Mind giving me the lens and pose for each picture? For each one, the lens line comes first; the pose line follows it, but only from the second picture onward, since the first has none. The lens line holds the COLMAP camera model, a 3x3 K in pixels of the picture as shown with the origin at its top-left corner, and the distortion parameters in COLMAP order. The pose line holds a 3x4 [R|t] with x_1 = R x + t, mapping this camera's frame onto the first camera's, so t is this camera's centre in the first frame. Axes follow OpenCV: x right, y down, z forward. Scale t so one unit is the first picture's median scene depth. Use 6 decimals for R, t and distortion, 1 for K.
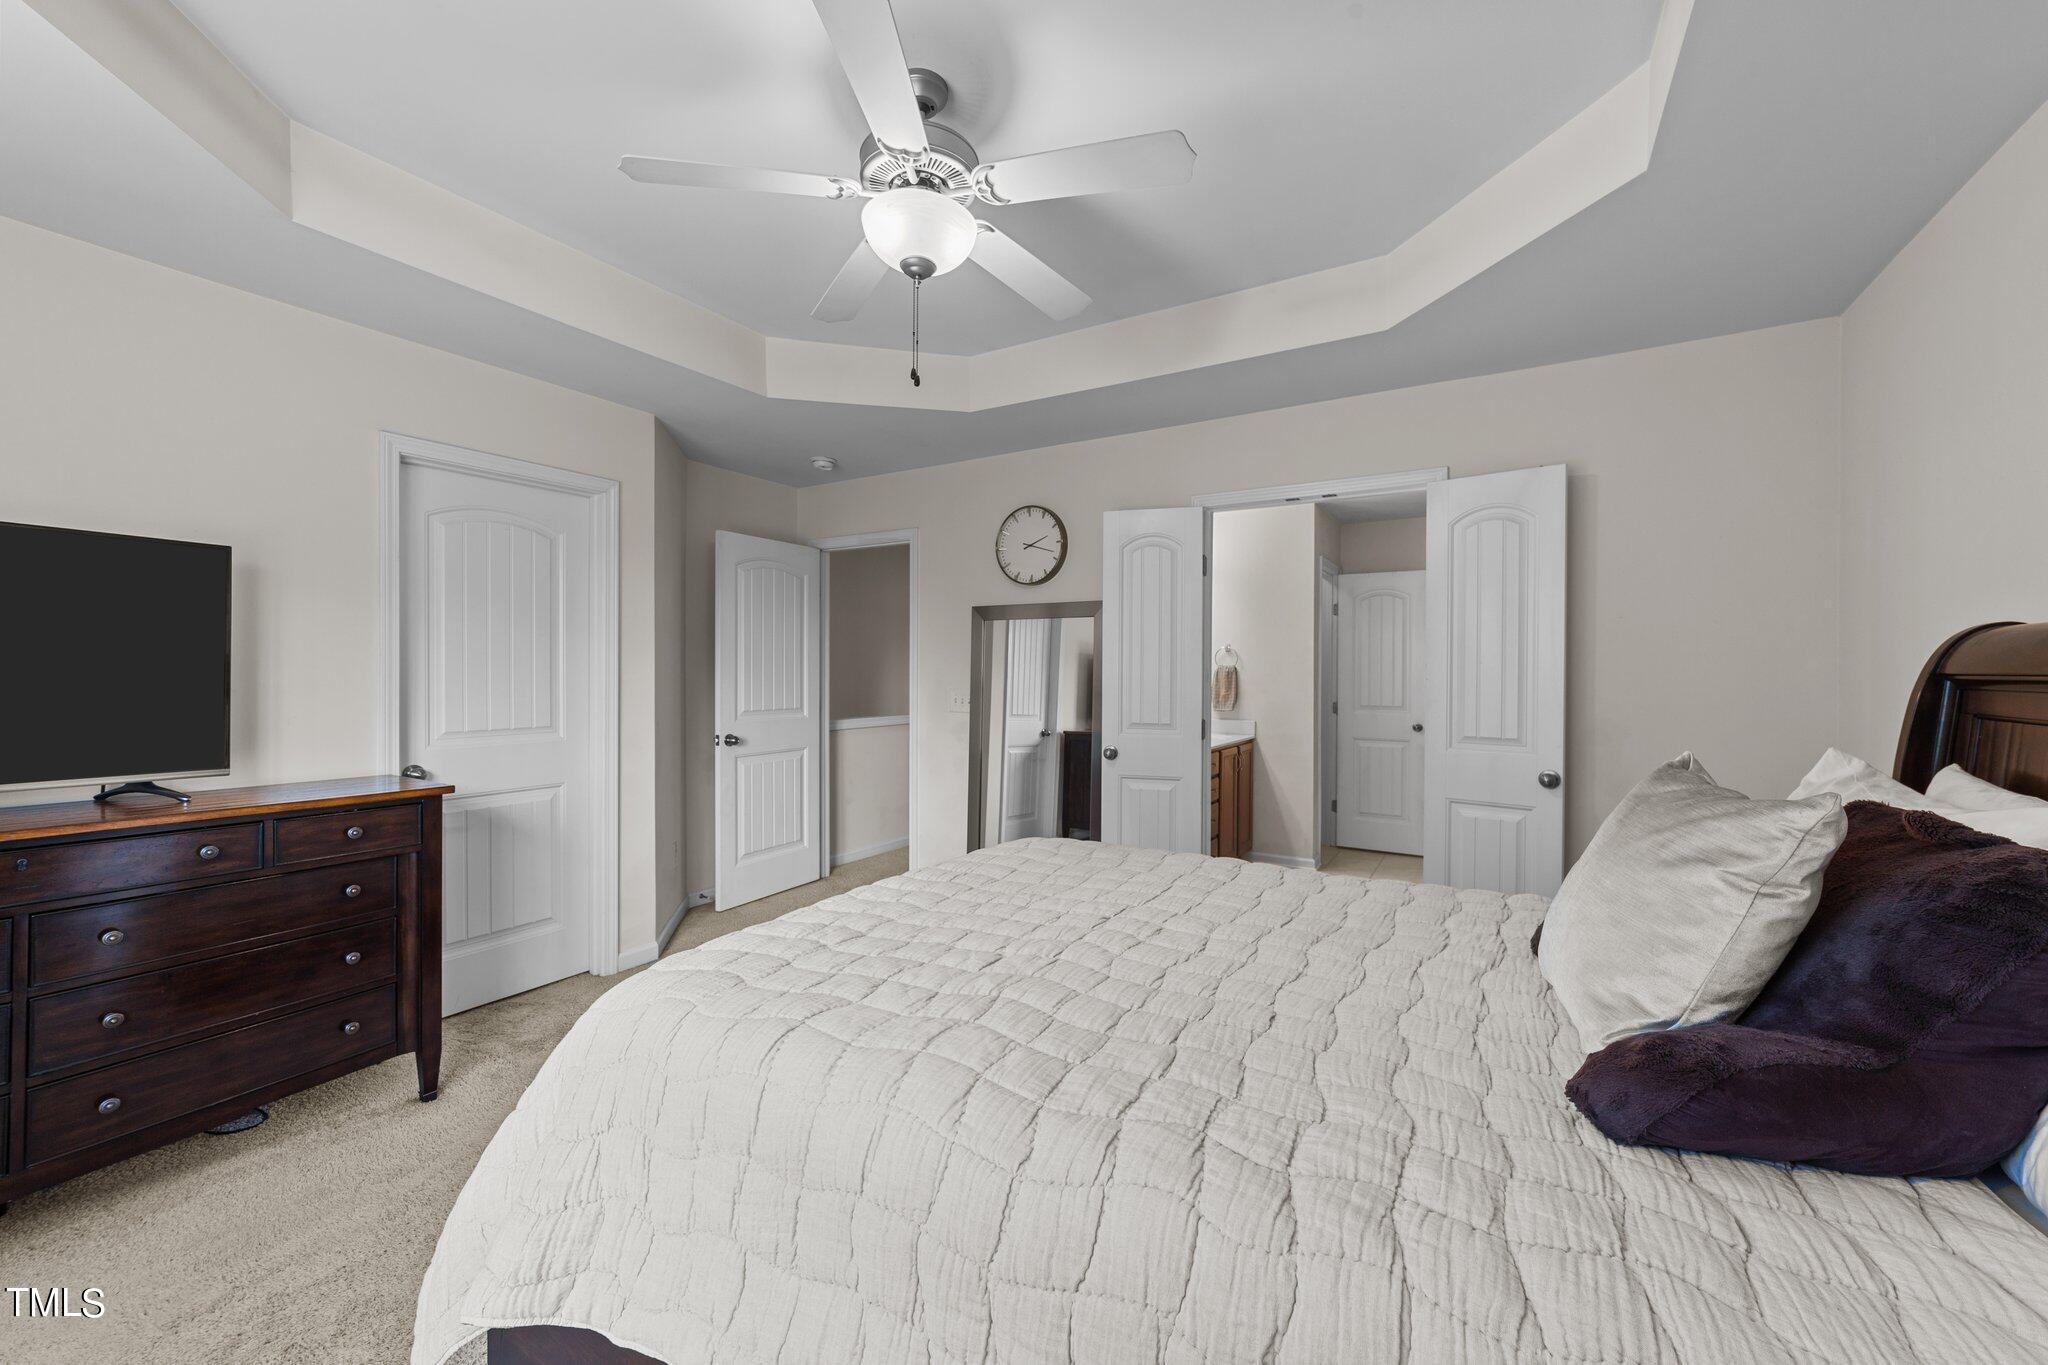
lens RADIAL K [[789.4, 0, 1042.4], [0, 789.4, 676.6], [0, 0, 1]] dist [-0.011525, 0.006303]
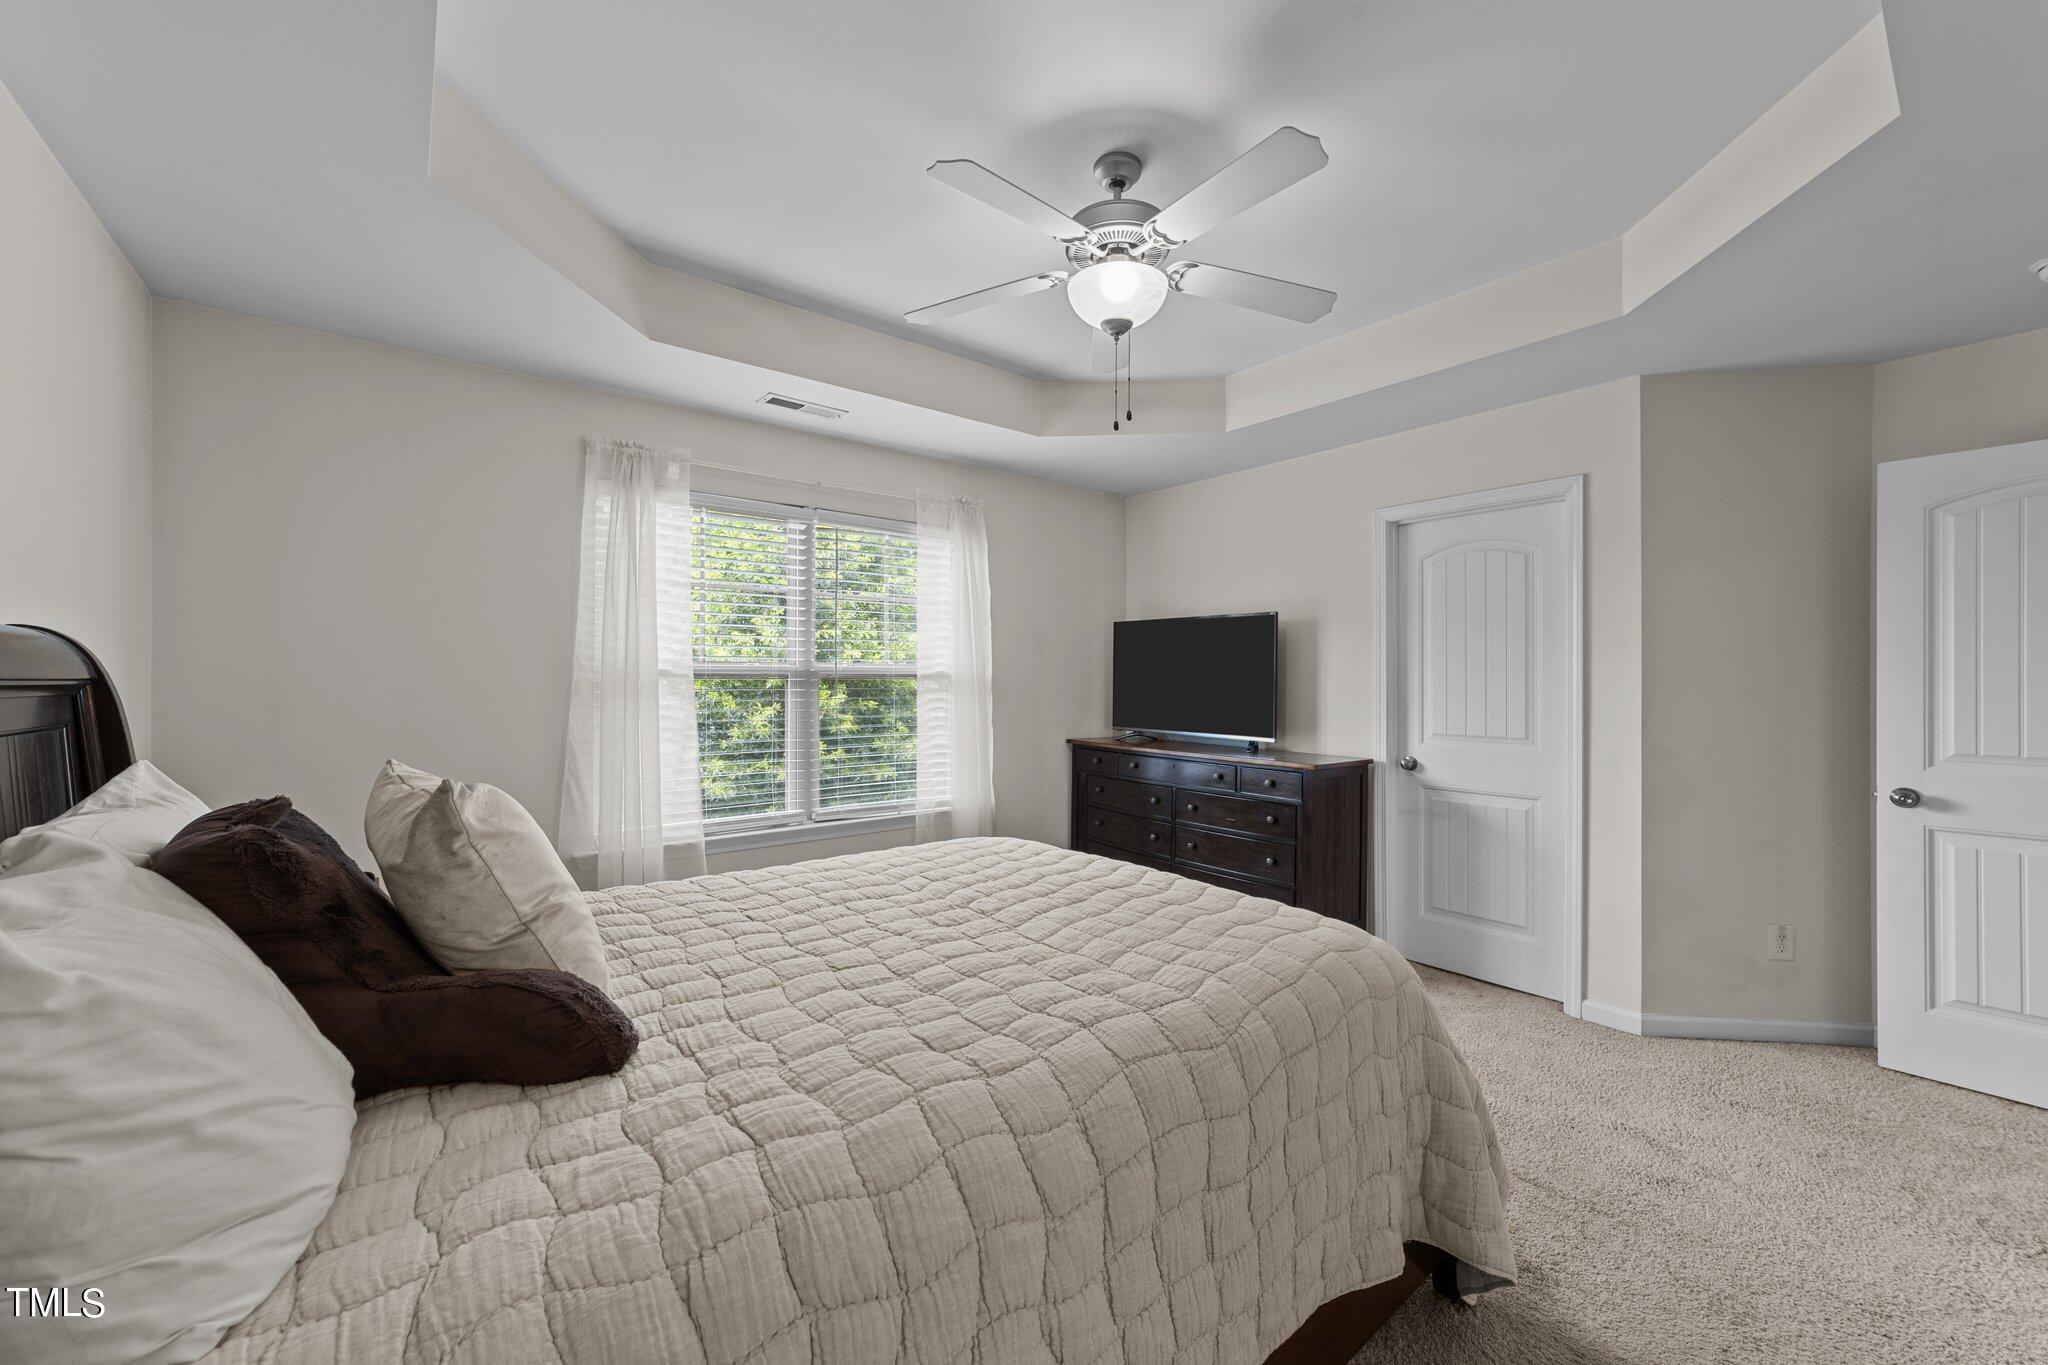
lens RADIAL K [[789.4, 0, 1020.9], [0, 789.4, 675.4], [0, 0, 1]] dist [-0.011525, 0.006303]
pose [[-0.360996, -0.012440, -0.932484, 0.557392], [-0.014093, 0.999870, -0.007884, -0.000783], [0.932461, 0.010296, -0.361124, 0.758392]]
